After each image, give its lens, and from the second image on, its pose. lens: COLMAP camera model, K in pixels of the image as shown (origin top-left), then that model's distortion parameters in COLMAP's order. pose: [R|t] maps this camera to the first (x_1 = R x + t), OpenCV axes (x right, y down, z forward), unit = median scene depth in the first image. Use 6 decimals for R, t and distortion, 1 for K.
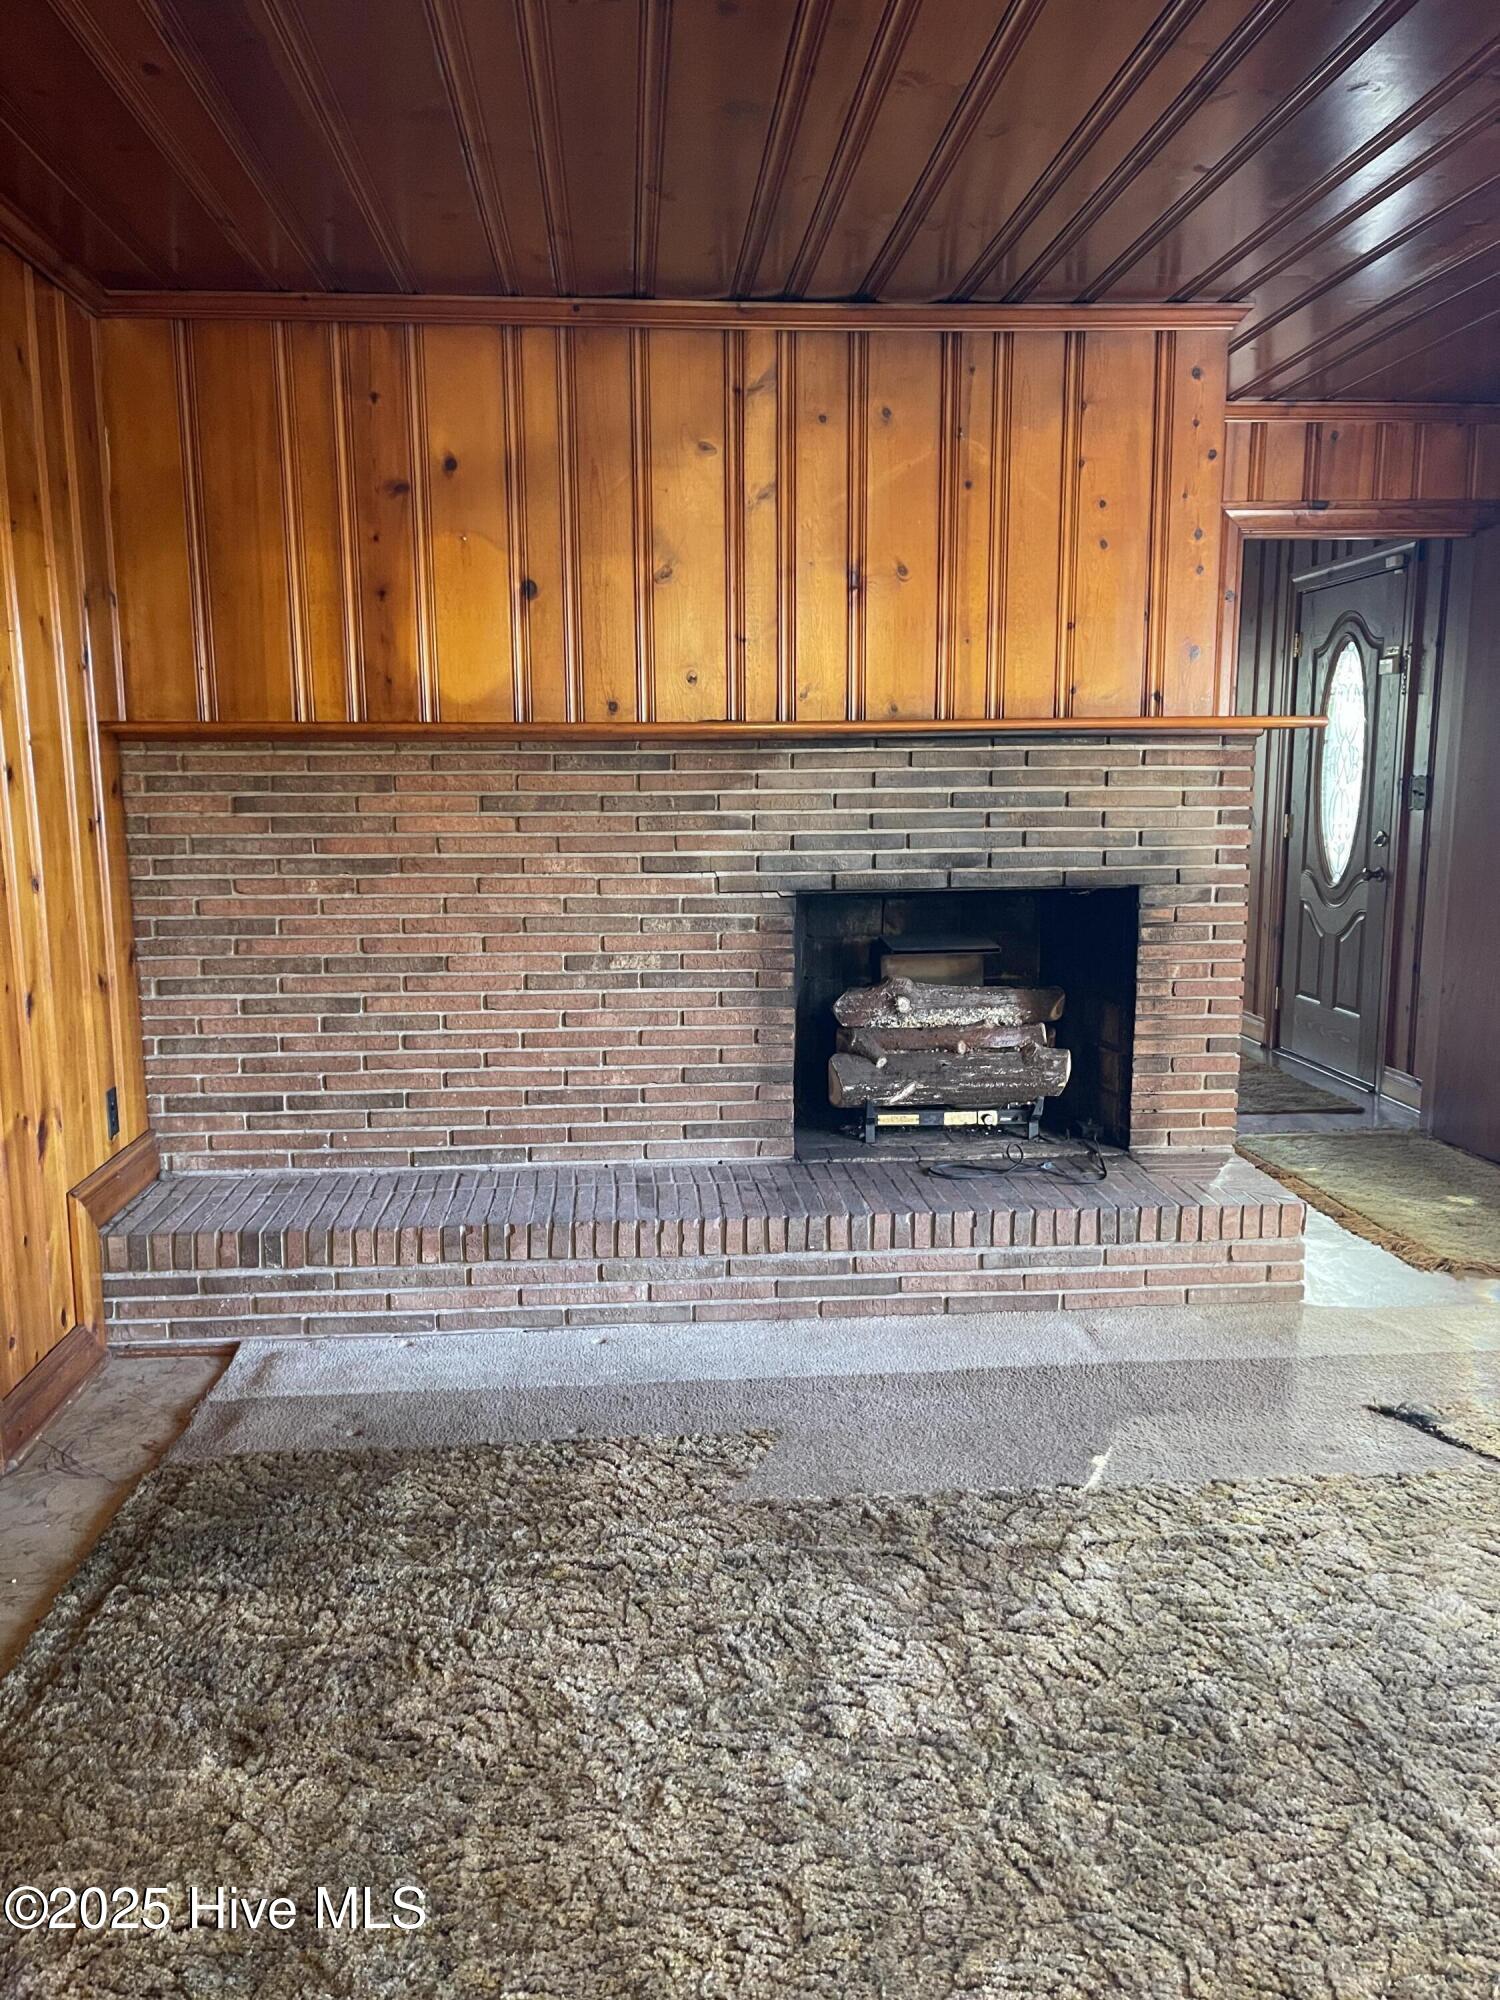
lens RADIAL K [[1504.8, 0, 744.9], [0, 1504.8, 1013.5], [0, 0, 1]] dist [0.076233, -0.091857]
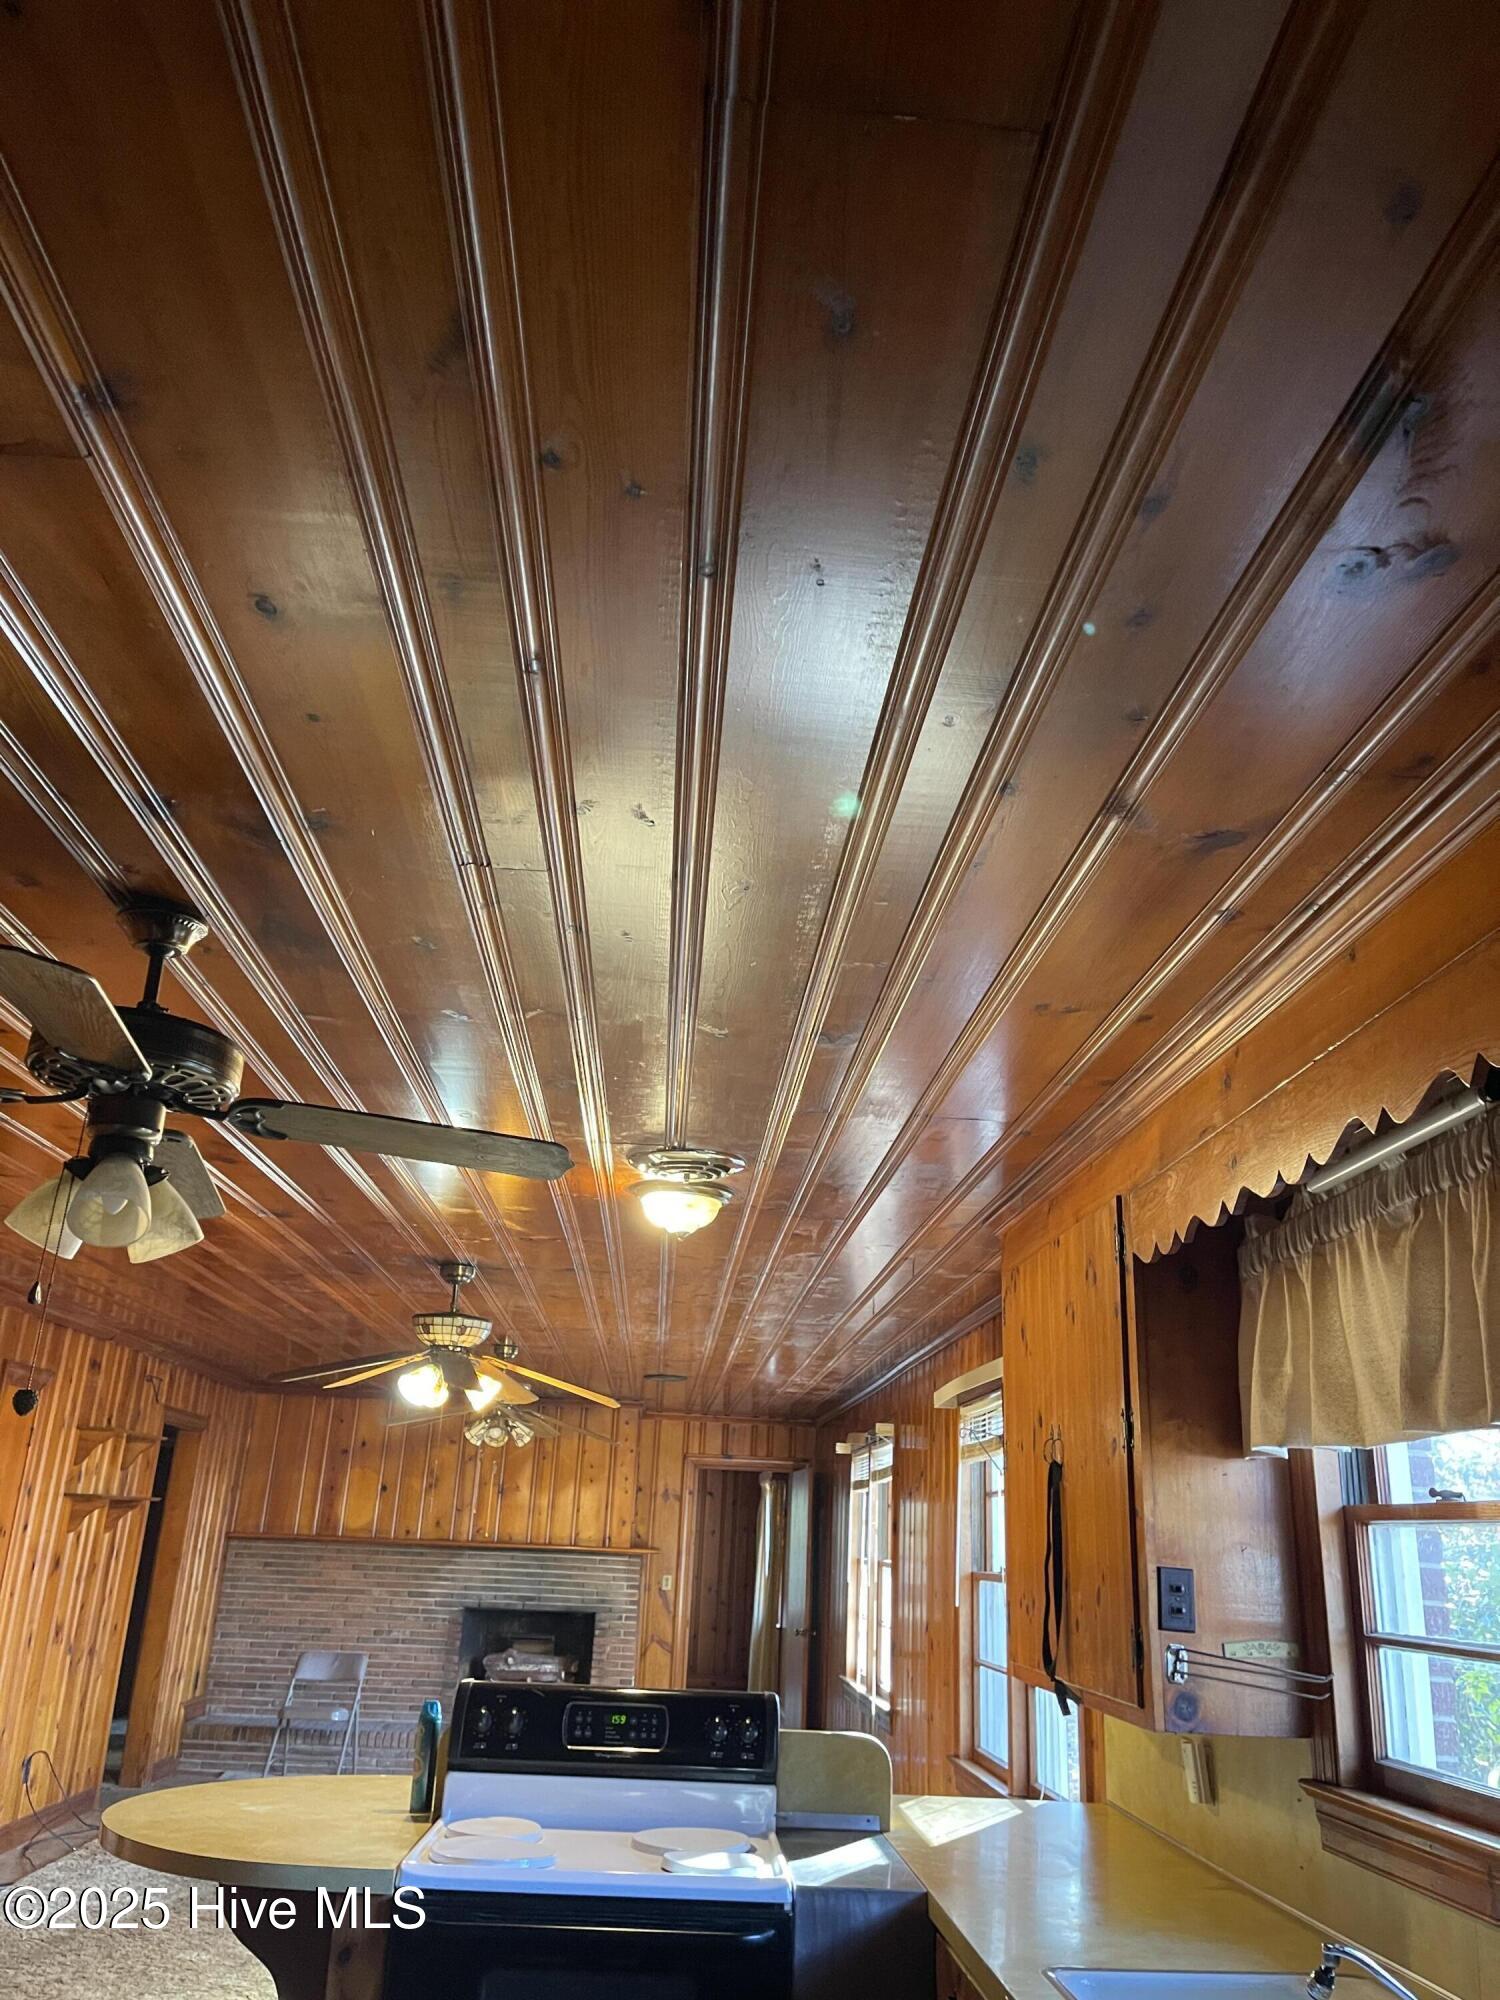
lens RADIAL K [[1504.8, 0, 761.3], [0, 1504.8, 1006.1], [0, 0, 1]] dist [0.076233, -0.091857]
pose [[0.998714, 0.043435, -0.026154, 0.587382], [-0.050667, 0.873897, -0.483464, 0.266345], [0.001856, 0.484167, 0.874974, -1.890045]]
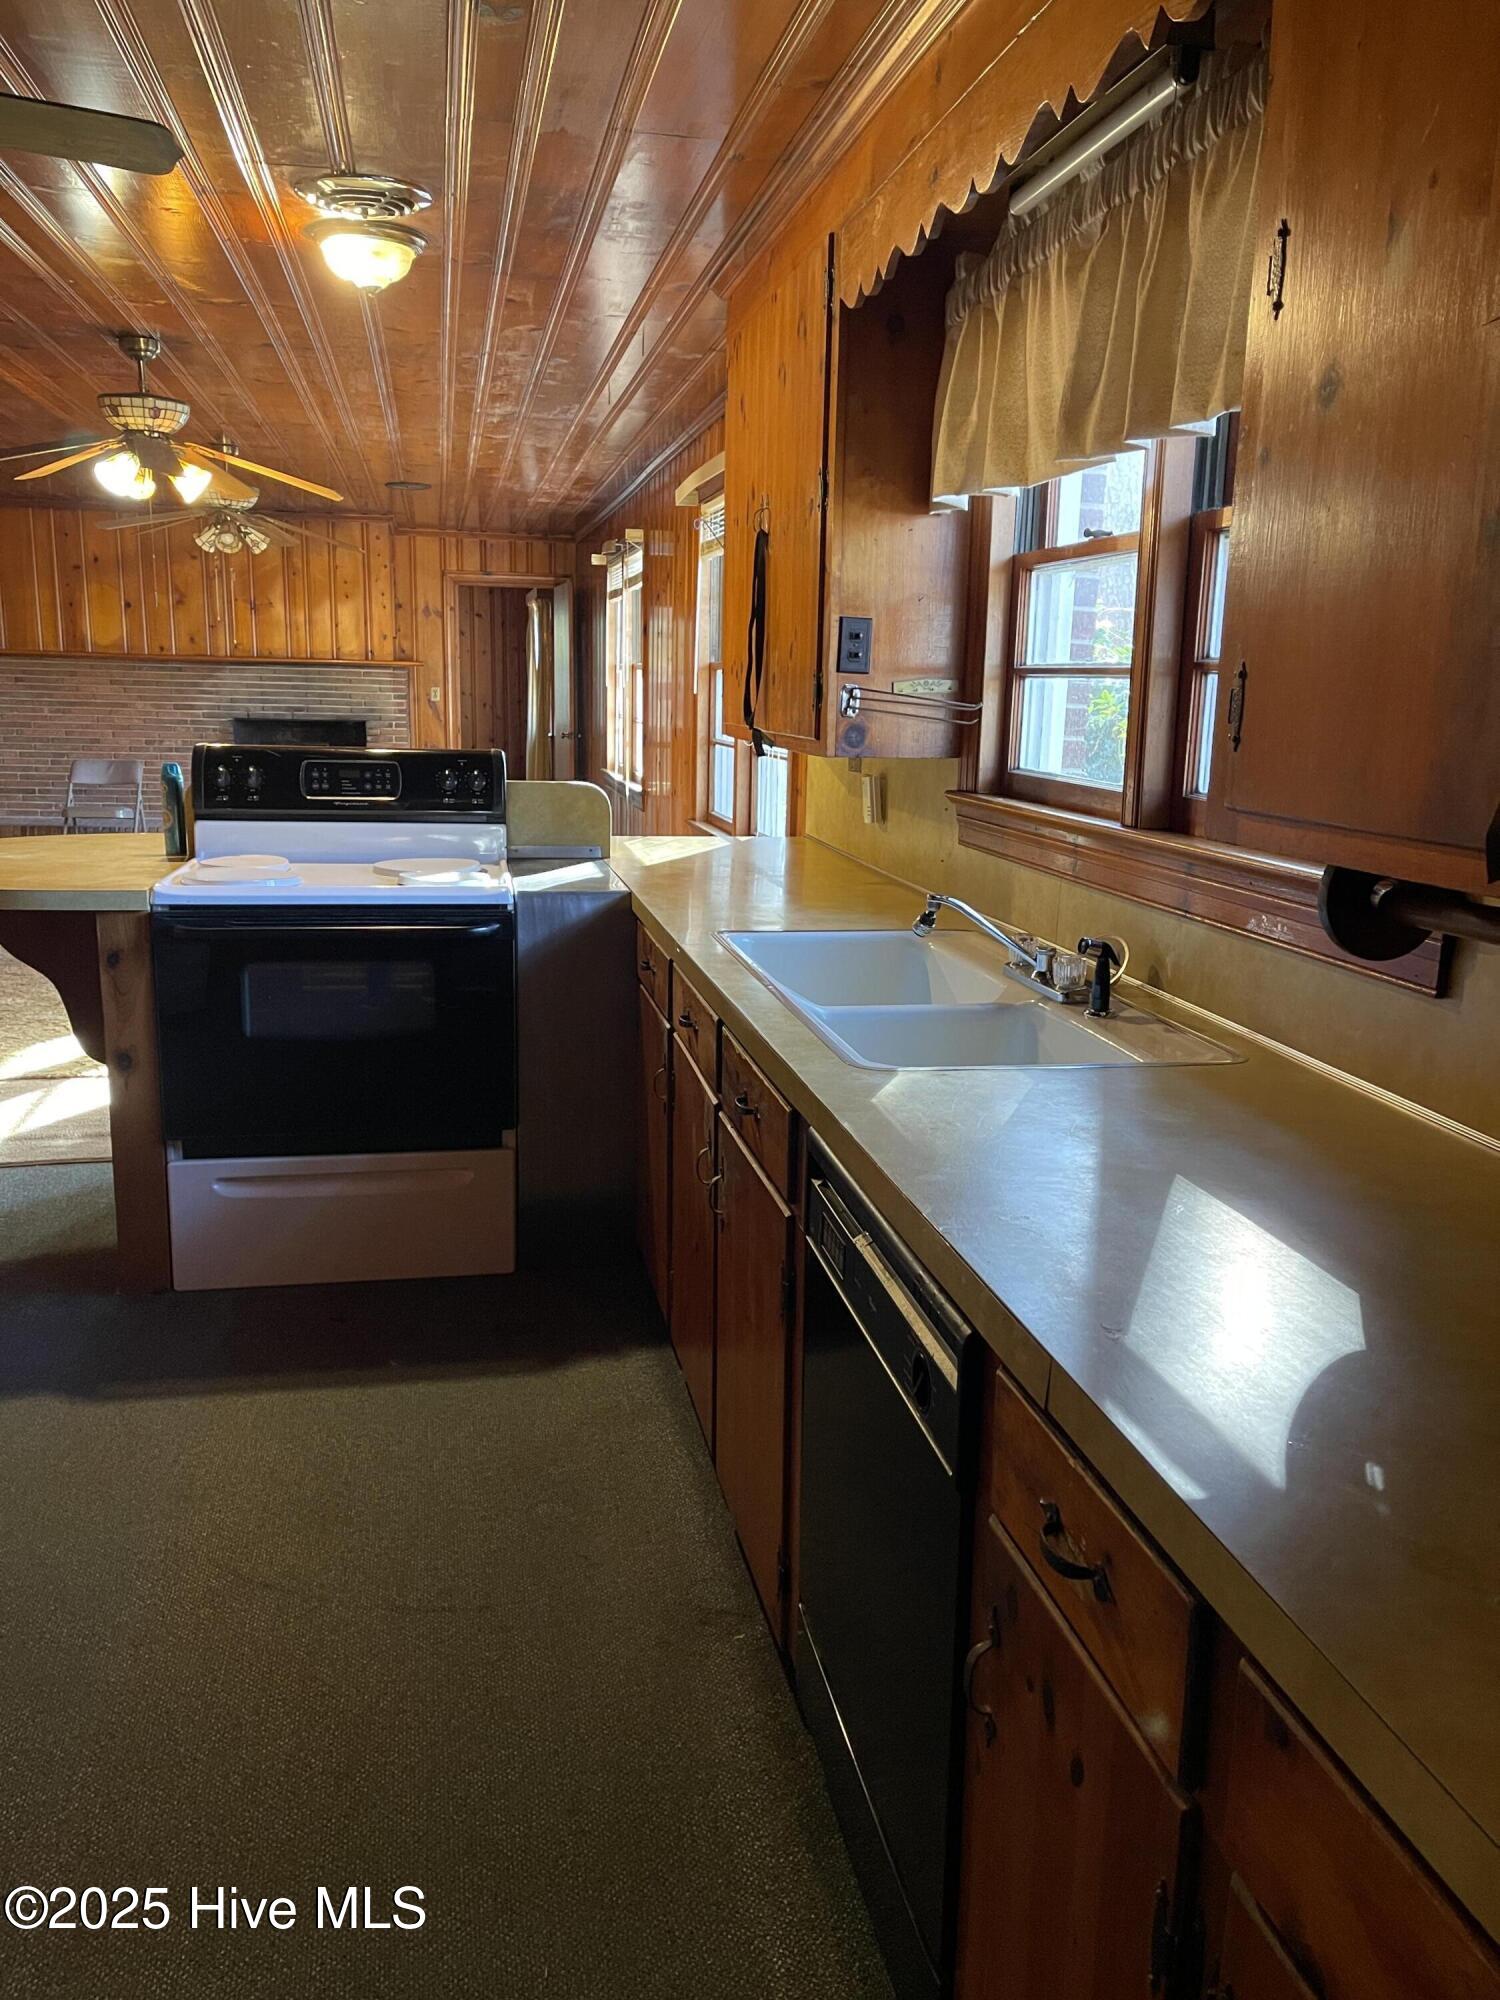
lens RADIAL K [[1504.8, 0, 758.5], [0, 1504.8, 989.8], [0, 0, 1]] dist [0.076233, -0.091857]
pose [[0.991664, 0.002422, 0.128828, 0.630003], [-0.007351, 0.999258, 0.037798, 0.302917], [-0.128641, -0.038430, 0.990946, -1.893549]]
